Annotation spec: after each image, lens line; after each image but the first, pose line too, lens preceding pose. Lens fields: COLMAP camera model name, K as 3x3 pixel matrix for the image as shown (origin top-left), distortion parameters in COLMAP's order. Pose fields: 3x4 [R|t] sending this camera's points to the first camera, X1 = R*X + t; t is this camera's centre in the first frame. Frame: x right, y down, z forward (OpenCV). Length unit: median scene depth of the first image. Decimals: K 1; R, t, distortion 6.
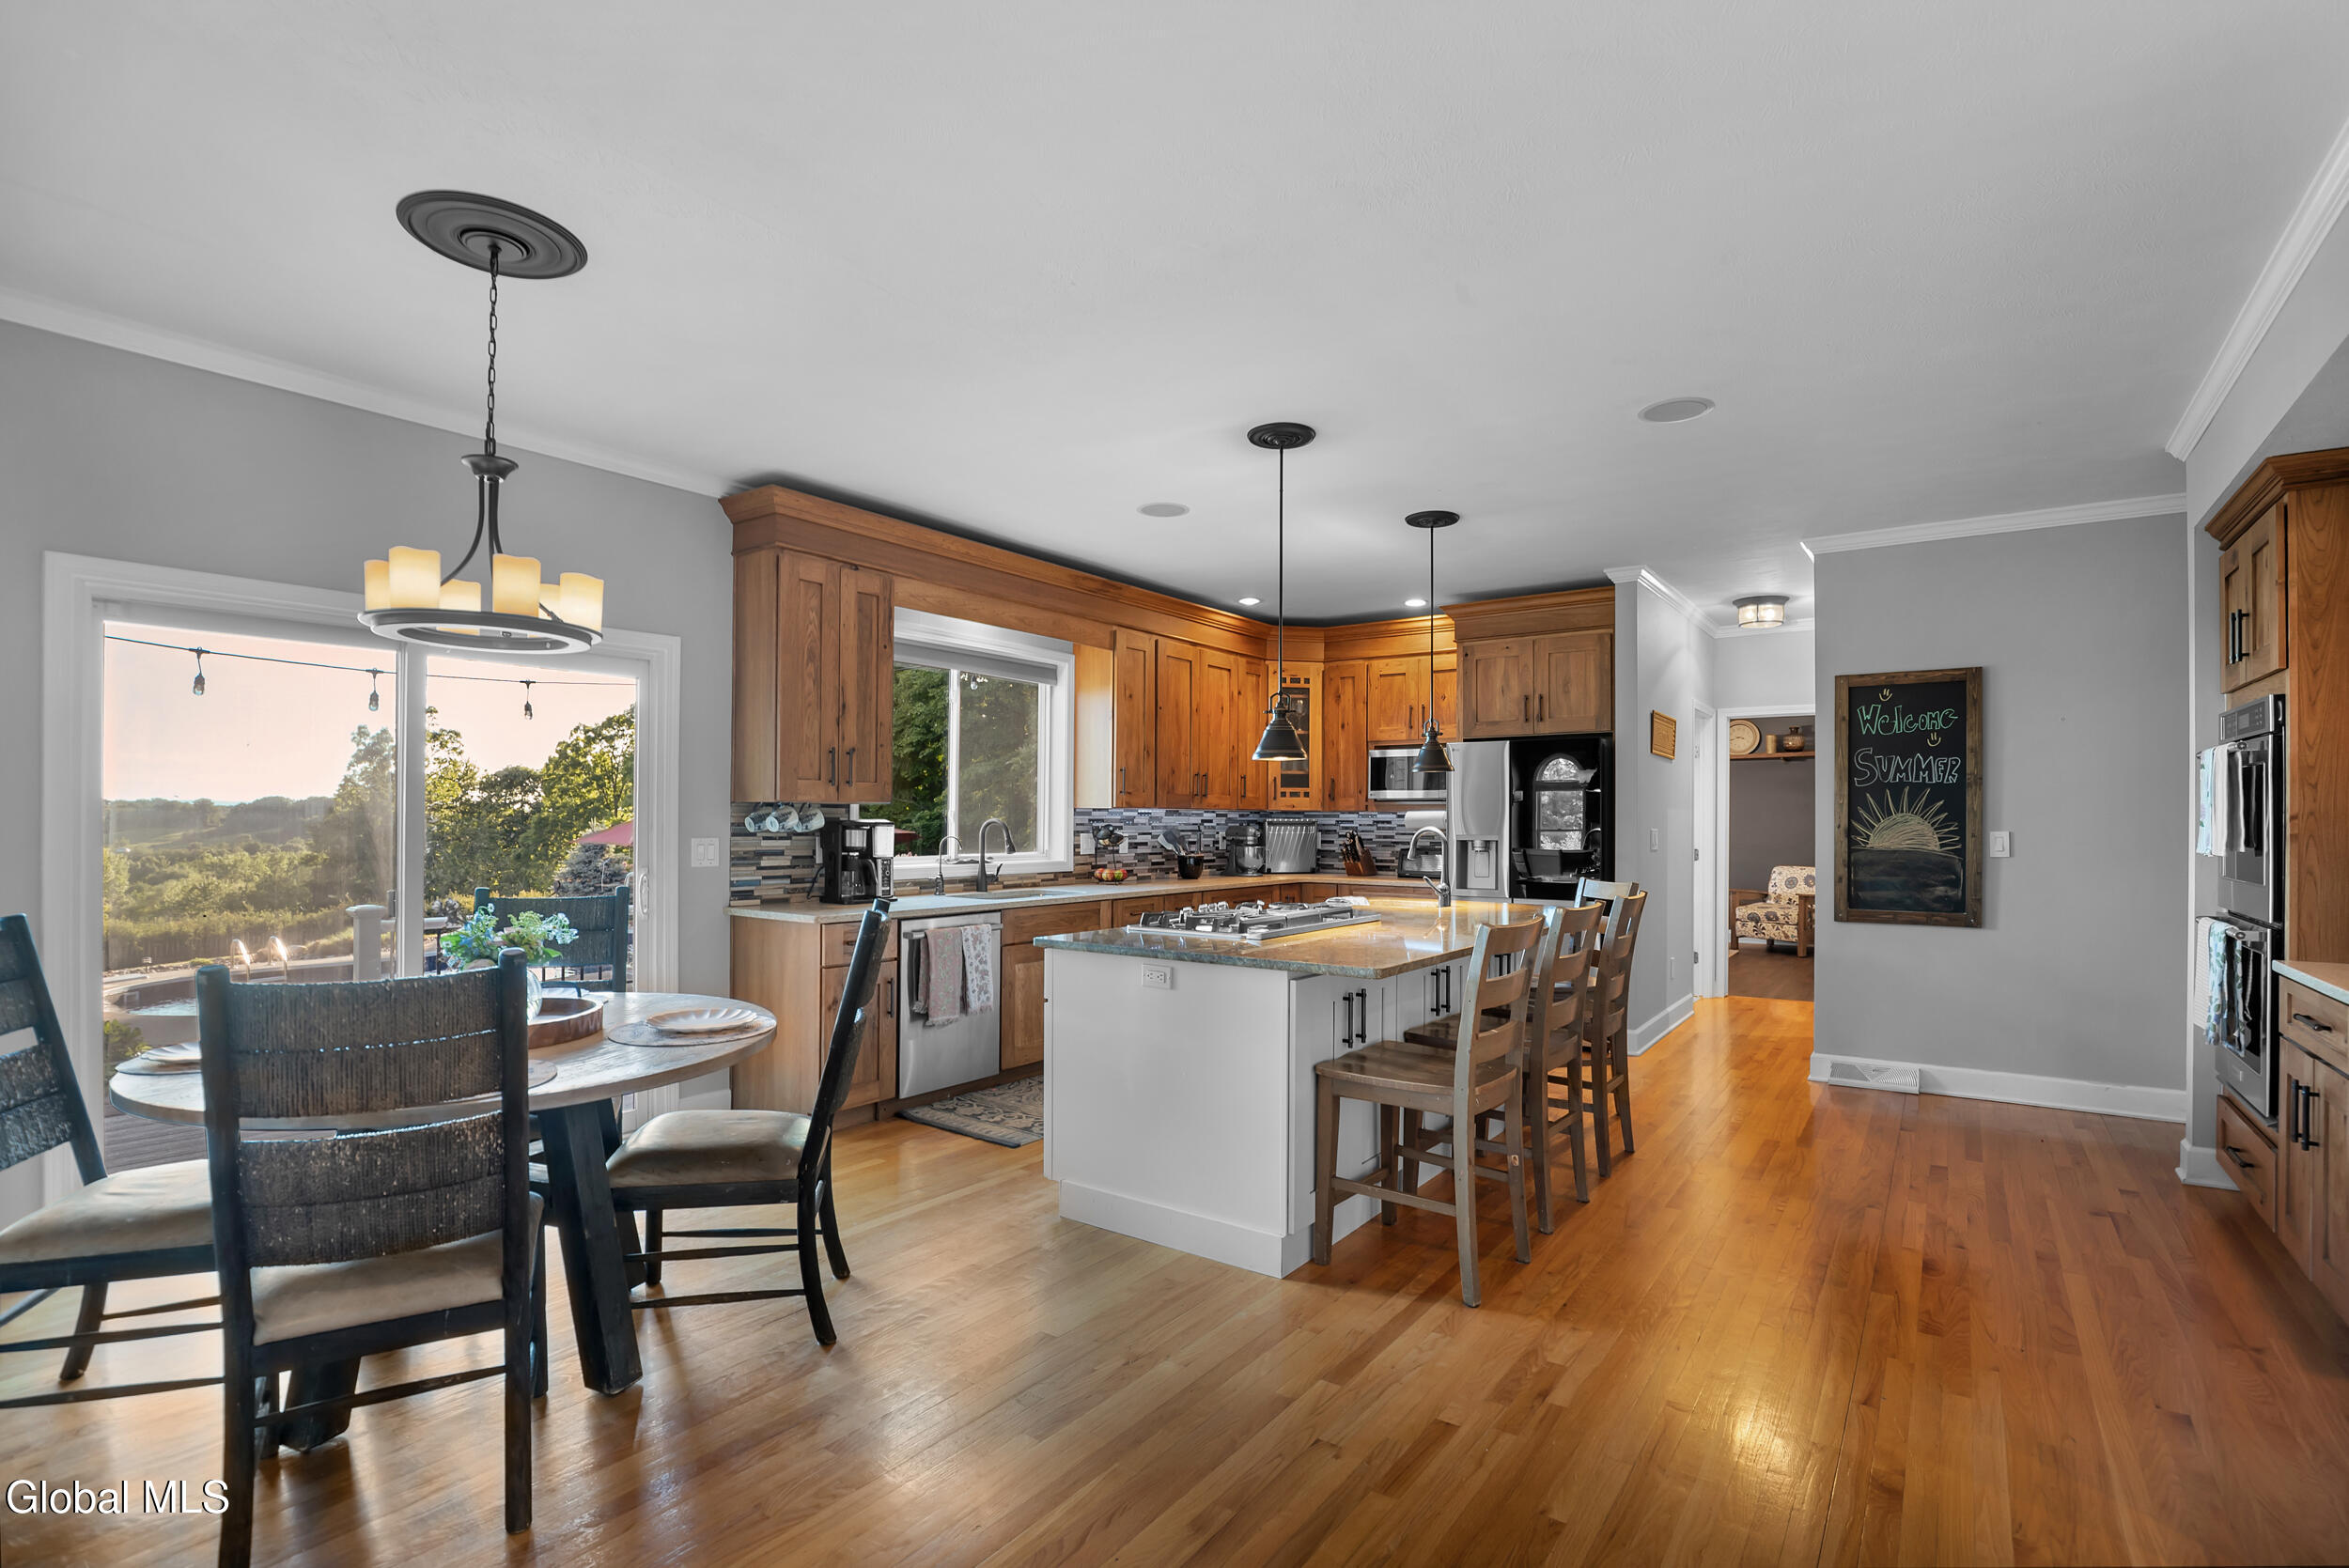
lens RADIAL K [[1095.4, 0, 1185.4], [0, 1095.4, 789.6], [0, 0, 1]] dist [-0.026014, -0.000064]
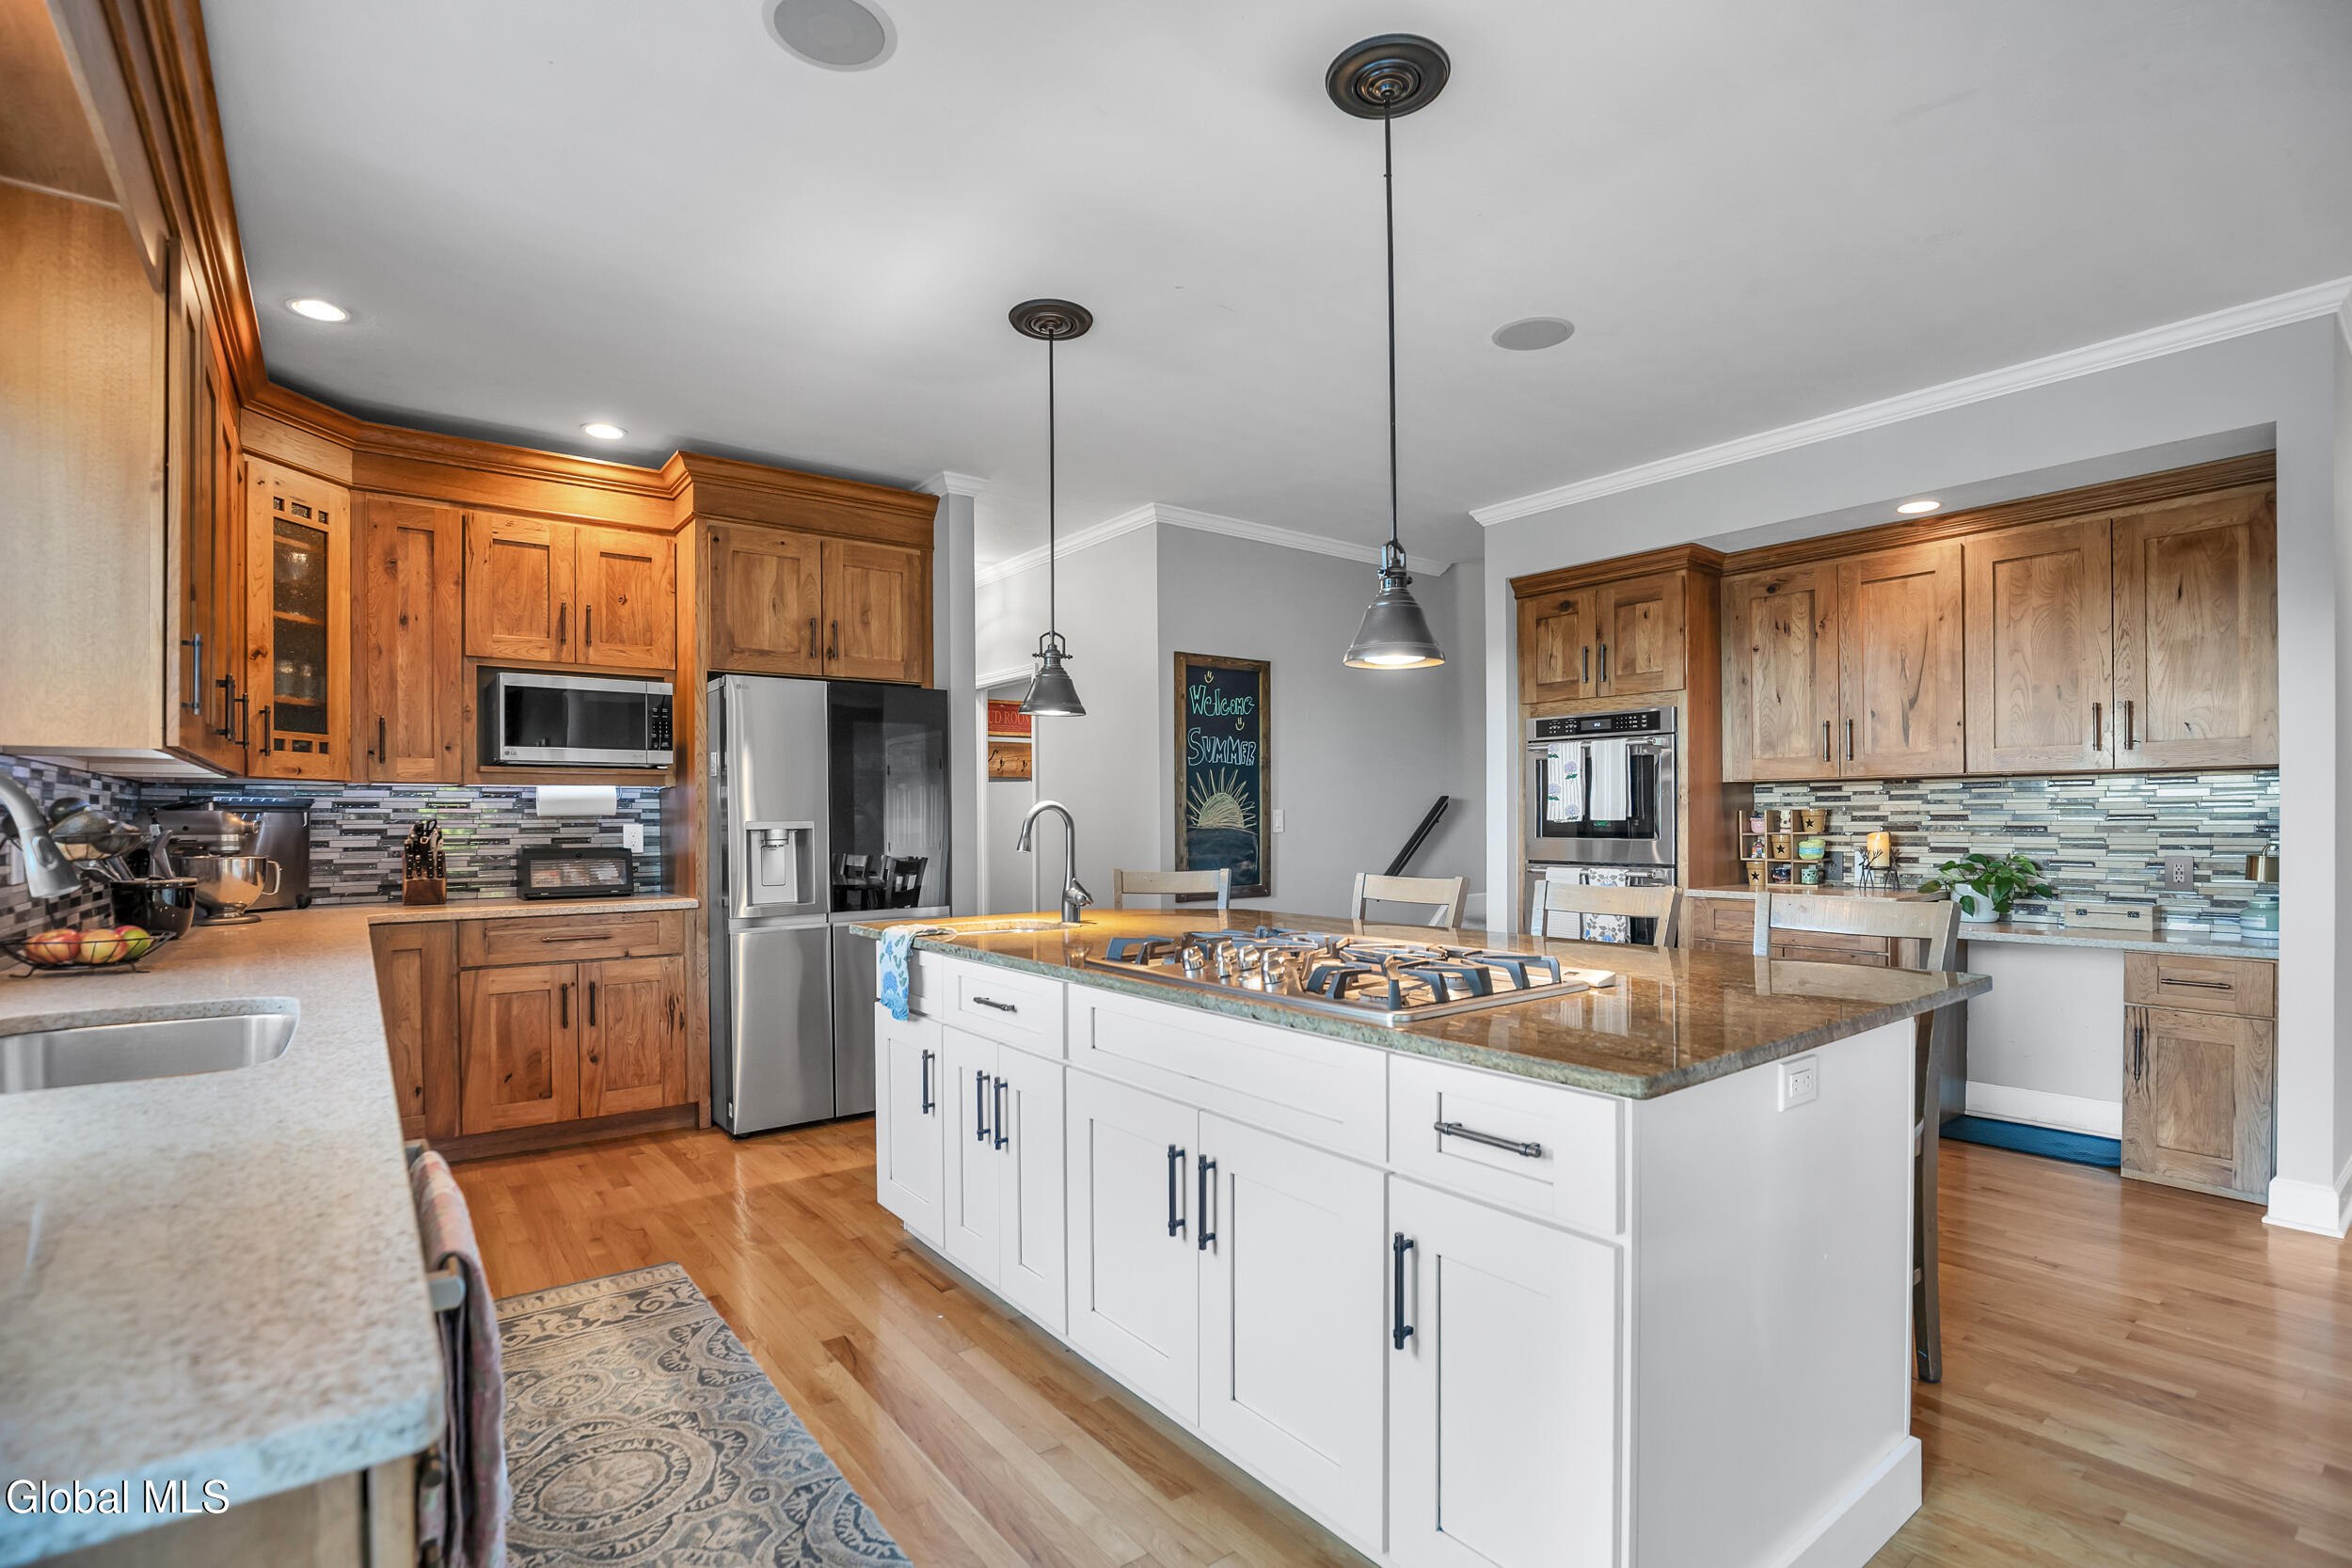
lens RADIAL K [[1118.6, 0, 1182.7], [0, 1118.6, 813.1], [0, 0, 1]] dist [-0.023131, 0.000060]
pose [[0.291913, -0.002797, 0.956441, -0.357396], [-0.019860, 0.999762, 0.008985, 0.030963], [-0.956239, -0.021617, 0.291788, 0.688984]]
